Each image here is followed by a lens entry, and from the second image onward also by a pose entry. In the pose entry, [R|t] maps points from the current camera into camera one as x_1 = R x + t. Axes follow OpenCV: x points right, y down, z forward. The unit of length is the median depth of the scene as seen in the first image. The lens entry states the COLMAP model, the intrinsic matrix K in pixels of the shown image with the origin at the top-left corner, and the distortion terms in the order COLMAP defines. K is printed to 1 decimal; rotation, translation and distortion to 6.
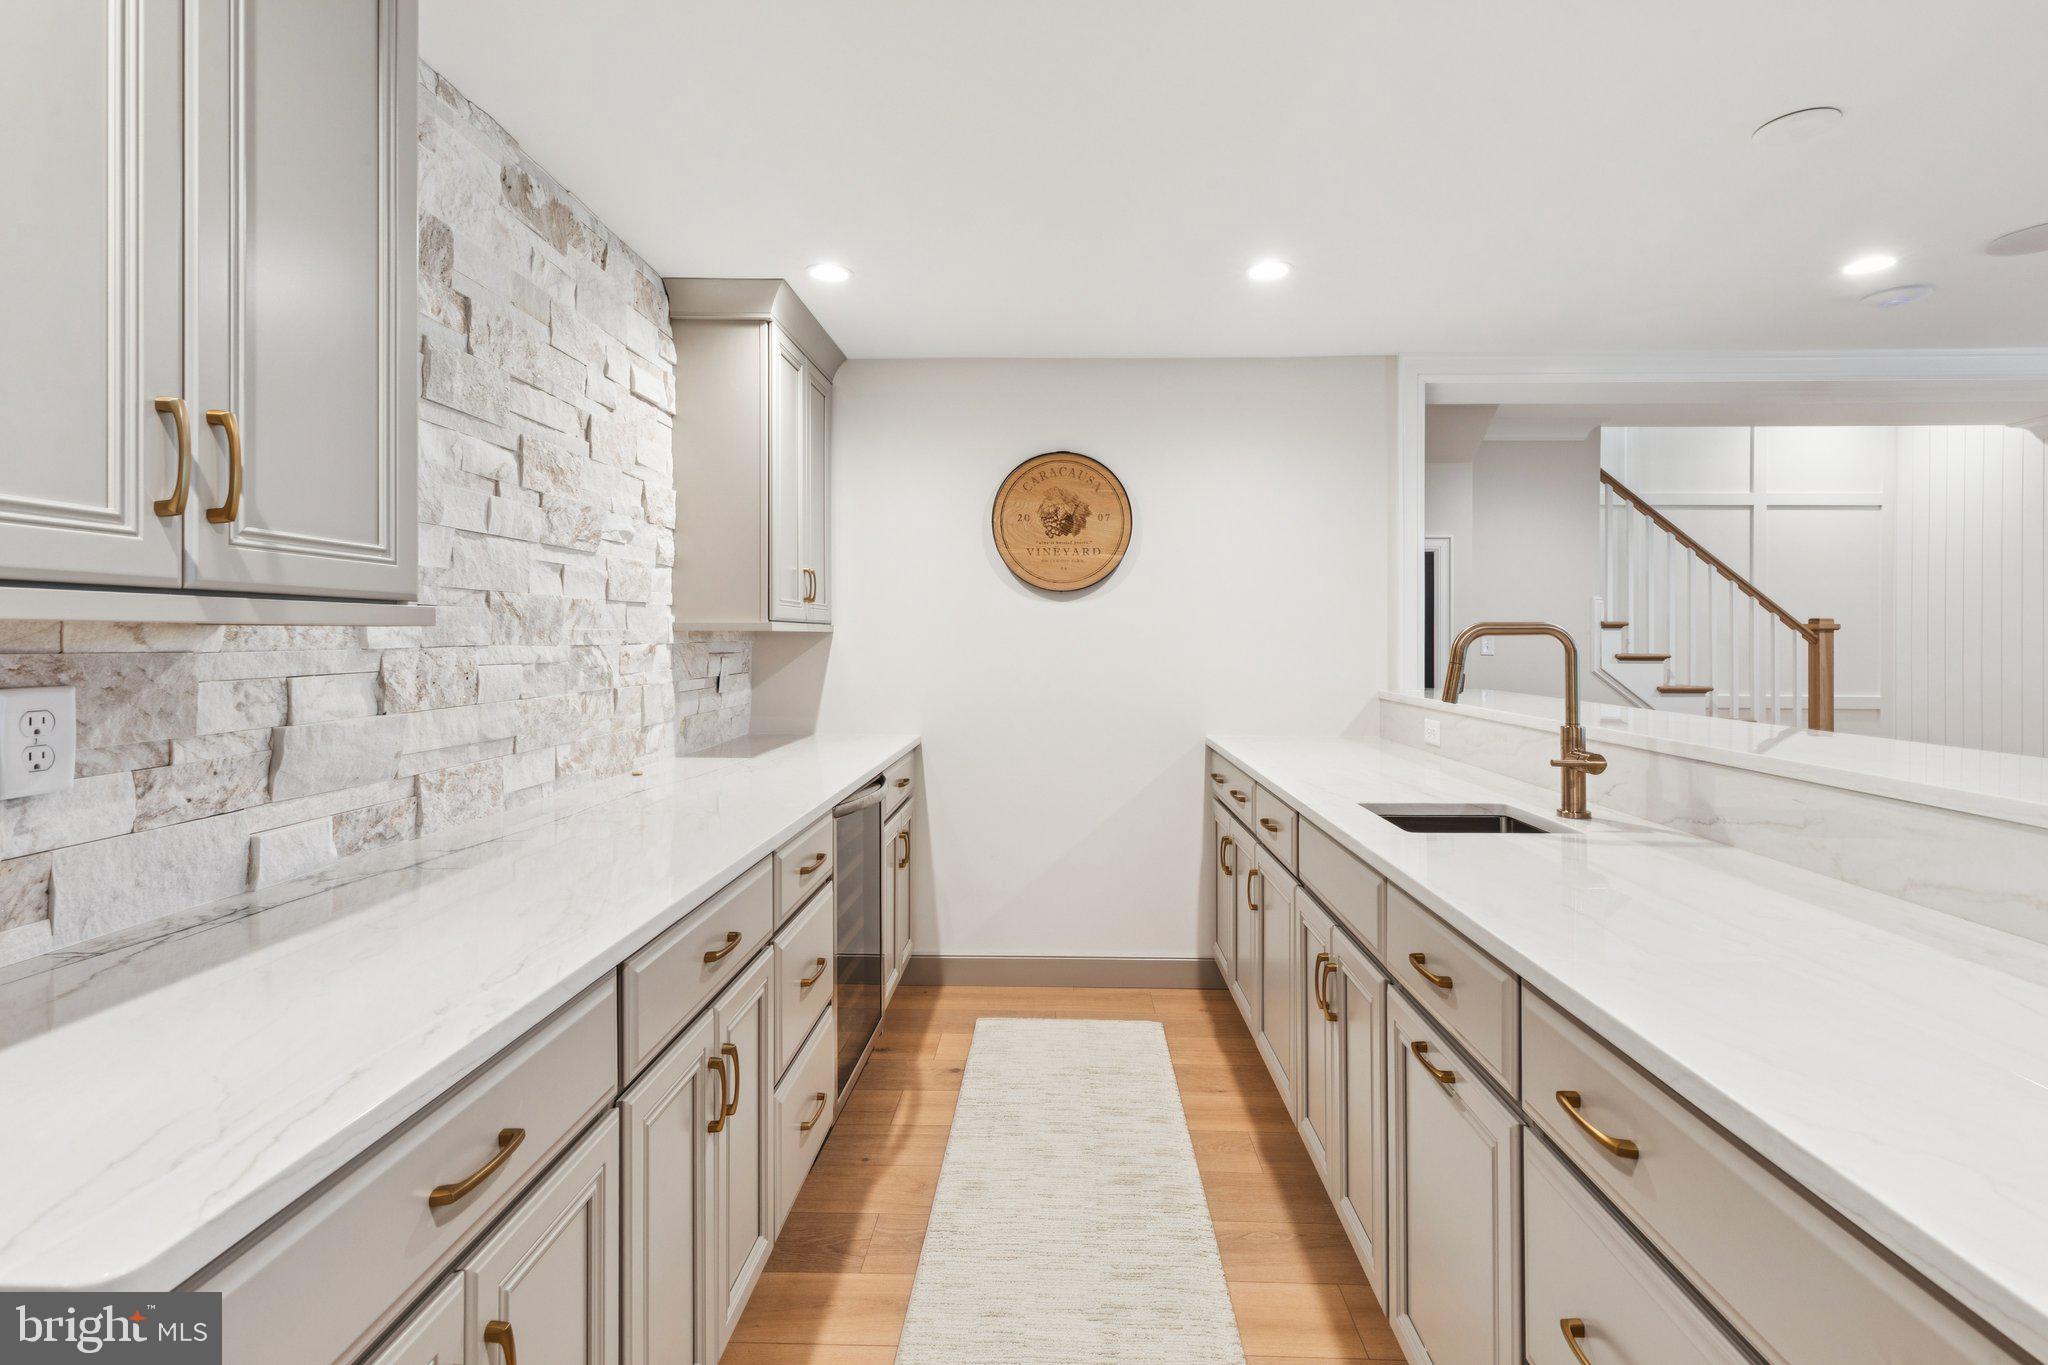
lens RADIAL K [[927.8, 0, 1028.3], [0, 927.8, 644.2], [0, 0, 1]] dist [0.007881, -0.000626]
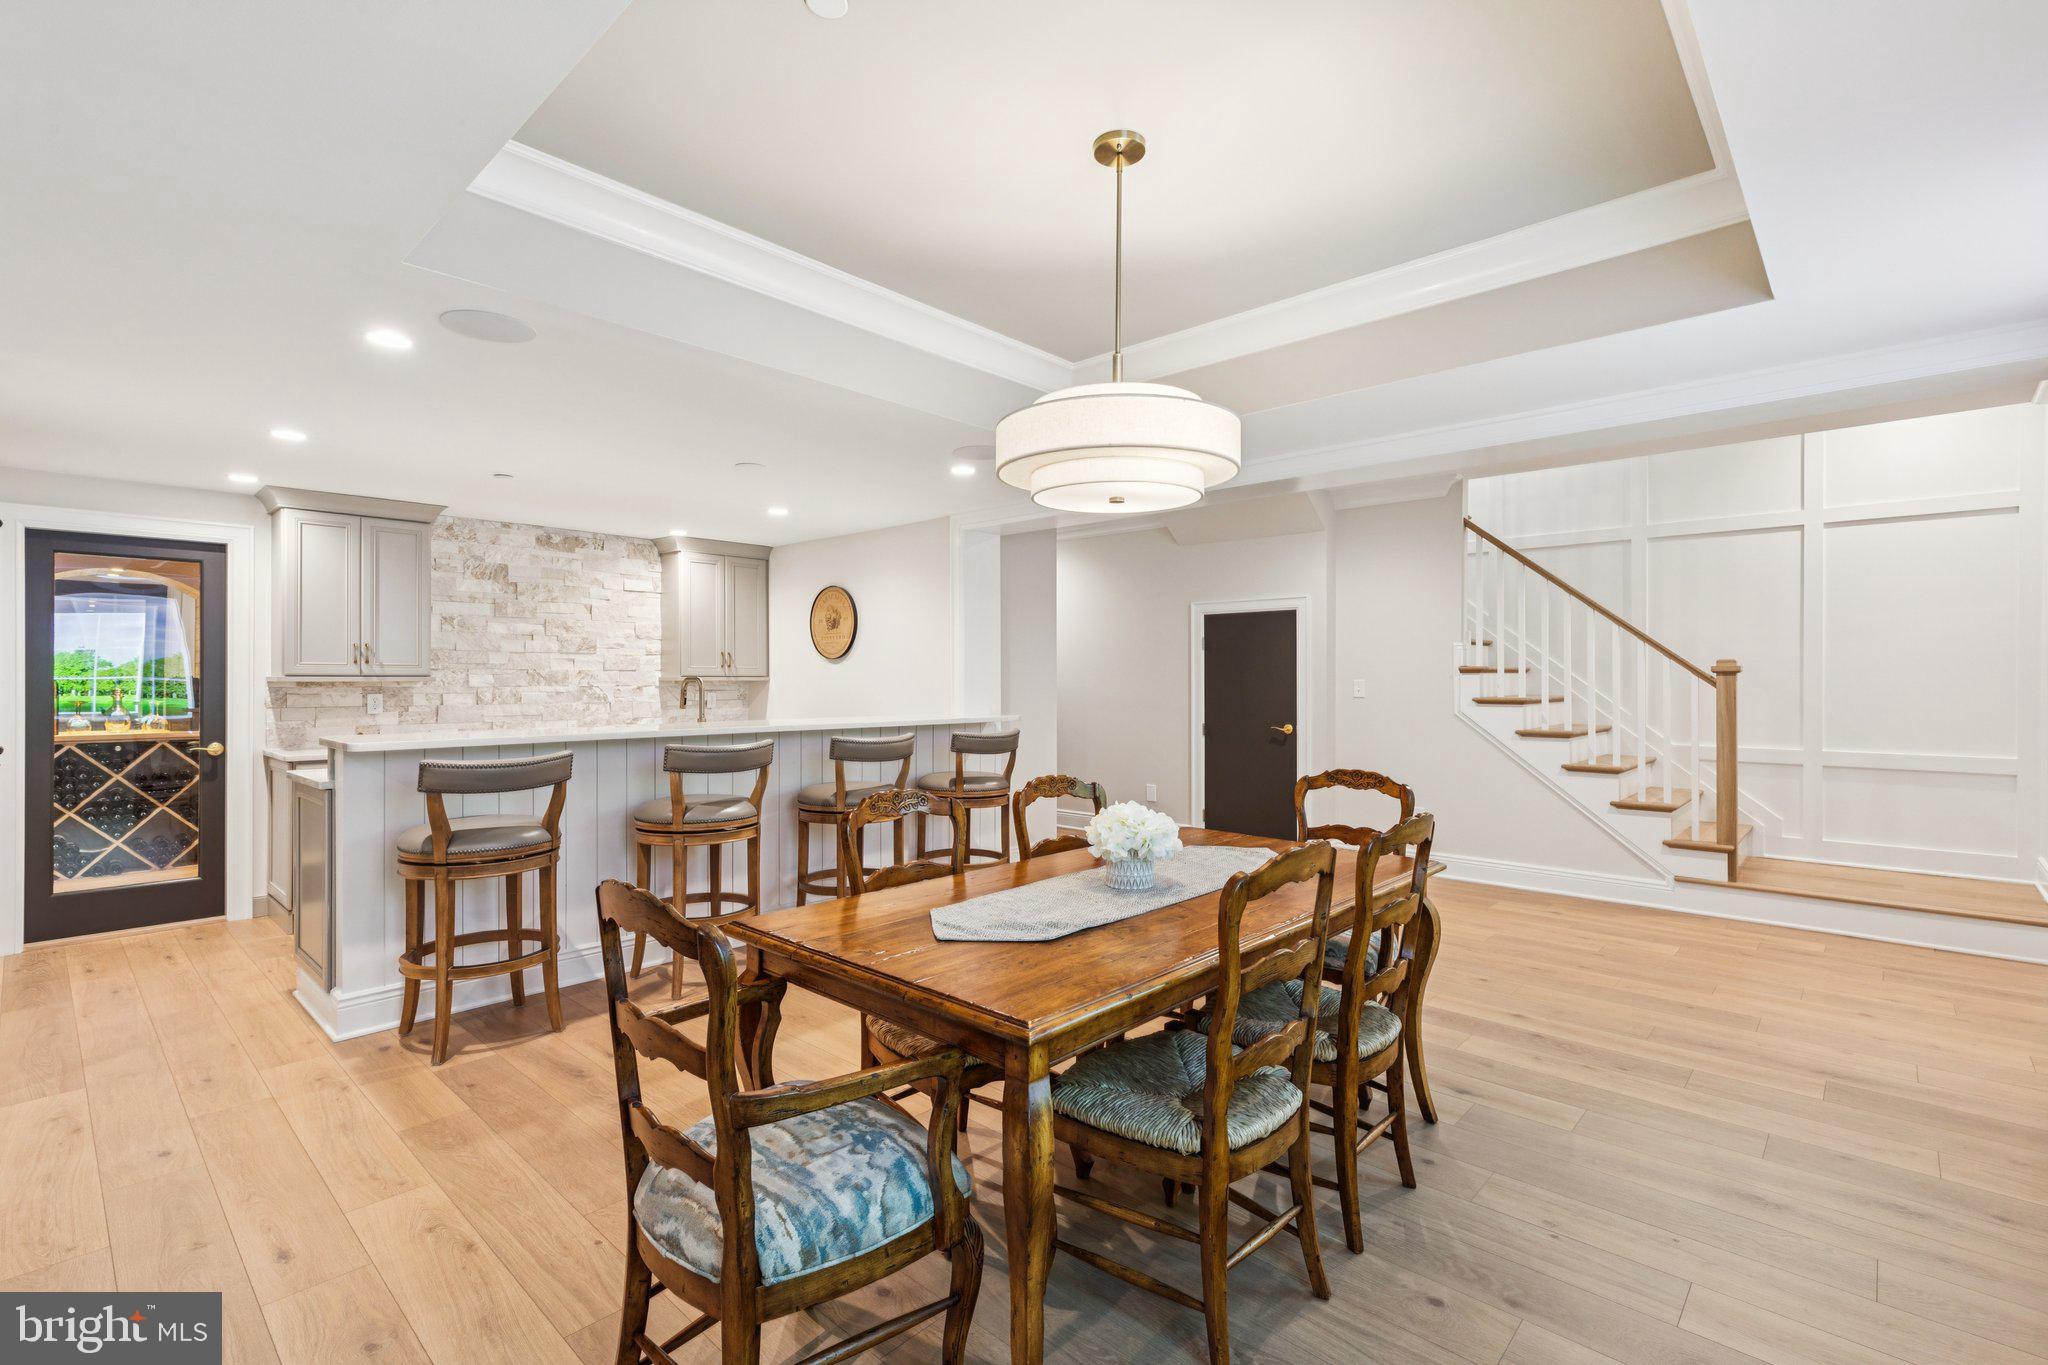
lens RADIAL K [[931.4, 0, 1026.1], [0, 931.4, 679.3], [0, 0, 1]] dist [0.005538, -0.000363]
pose [[0.764038, -0.003561, -0.645161, 1.772355], [-0.002543, 0.999960, -0.008531, 0.000563], [0.645166, 0.008158, 0.763999, -0.228303]]
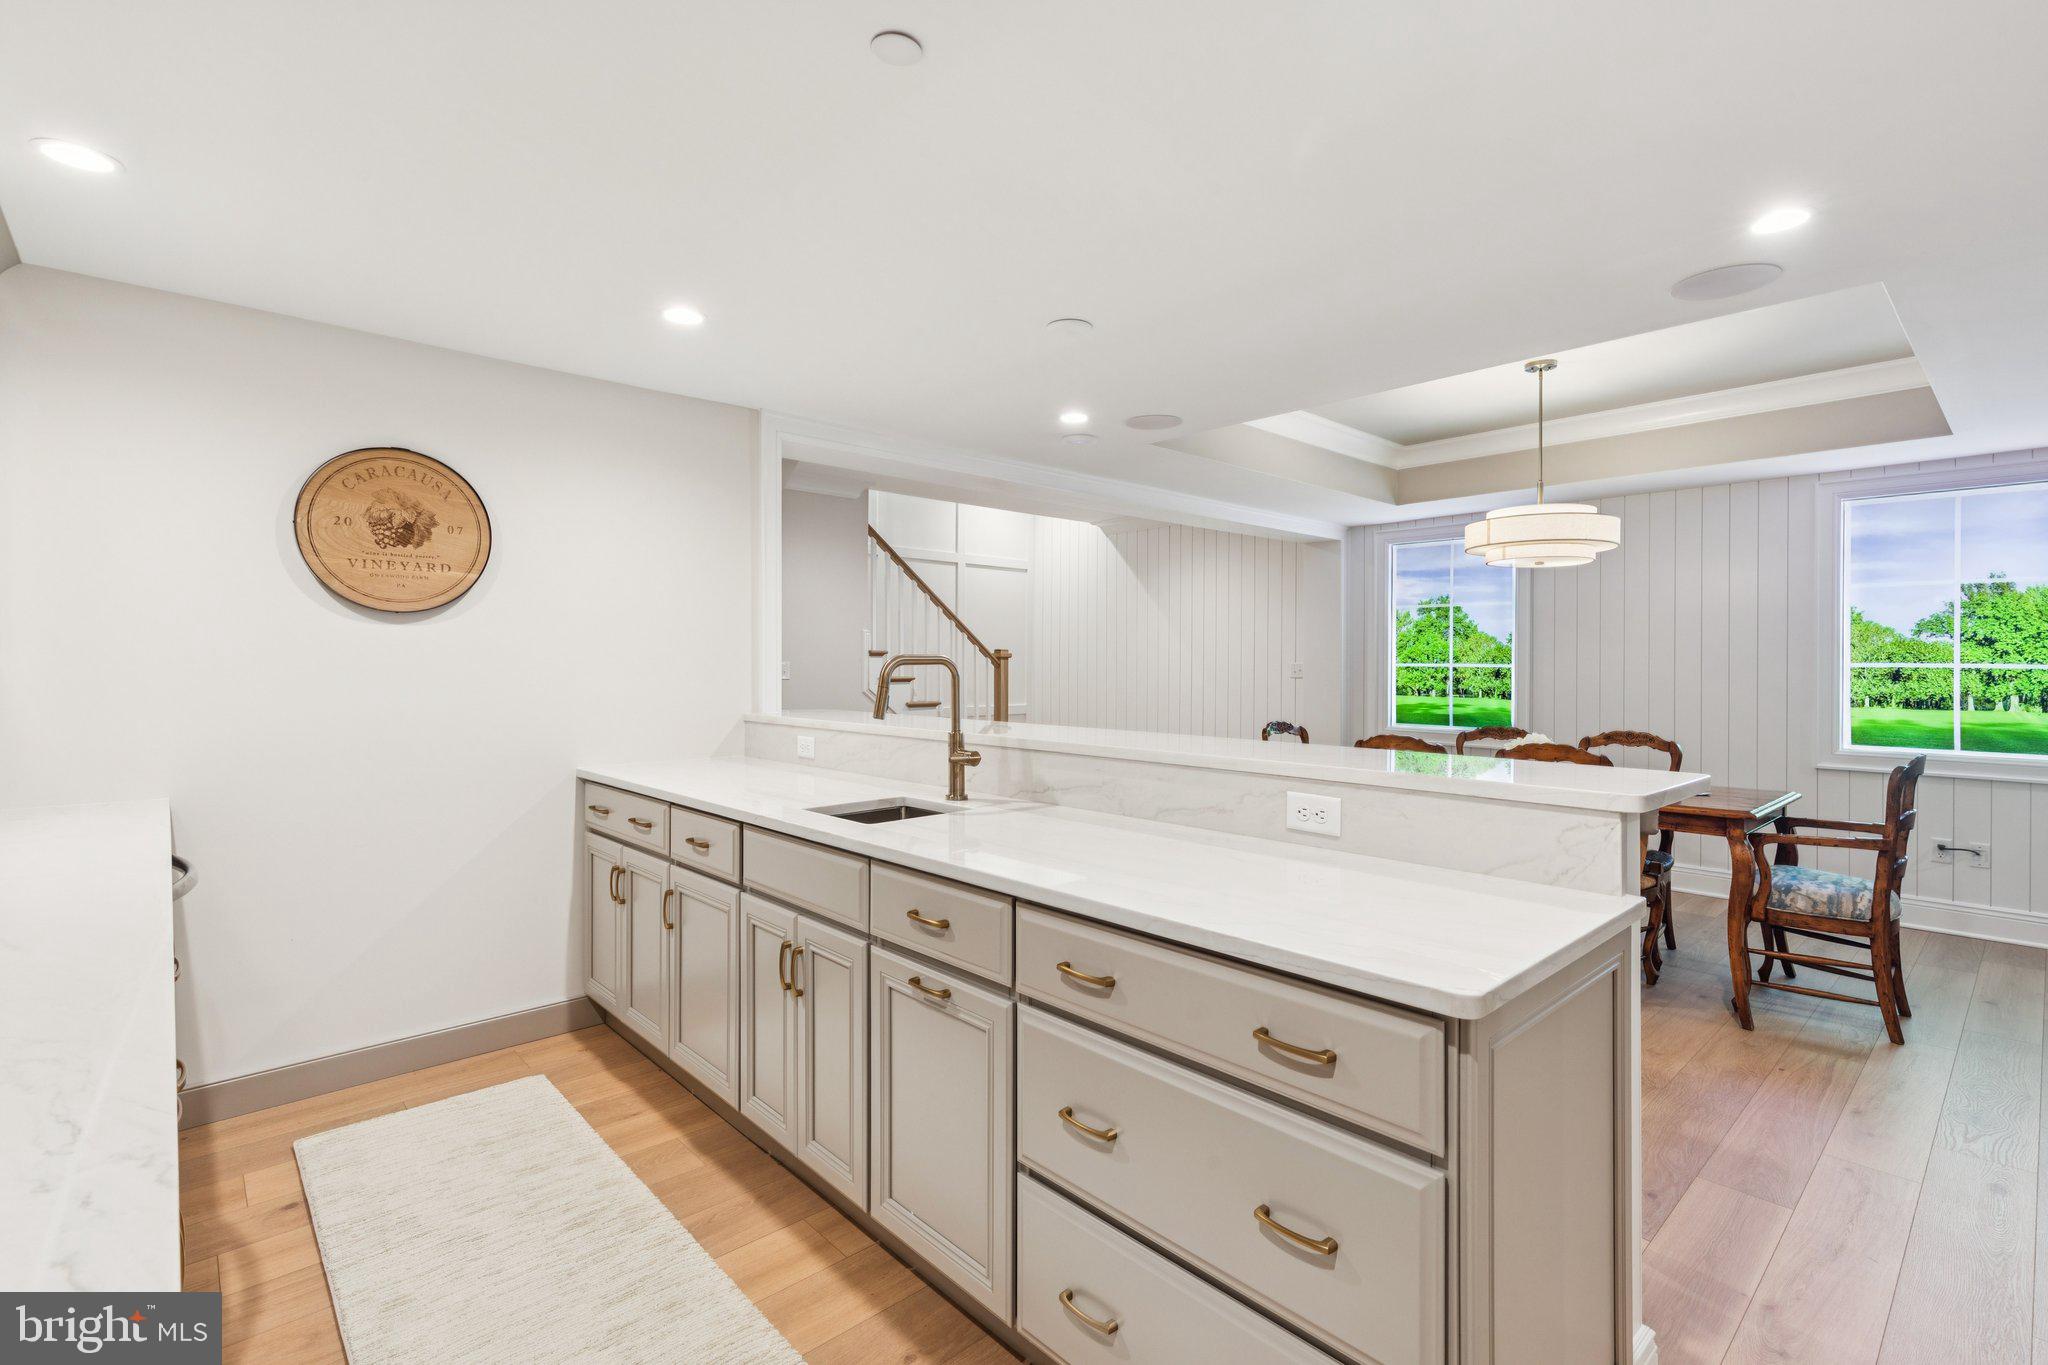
lens RADIAL K [[931.4, 0, 1026.1], [0, 931.4, 679.3], [0, 0, 1]] dist [0.005538, -0.000363]
pose [[0.714501, -0.013720, 0.699500, -0.170718], [0.005992, 0.999891, 0.013491, -0.003566], [-0.699609, -0.005447, 0.714505, -0.019179]]
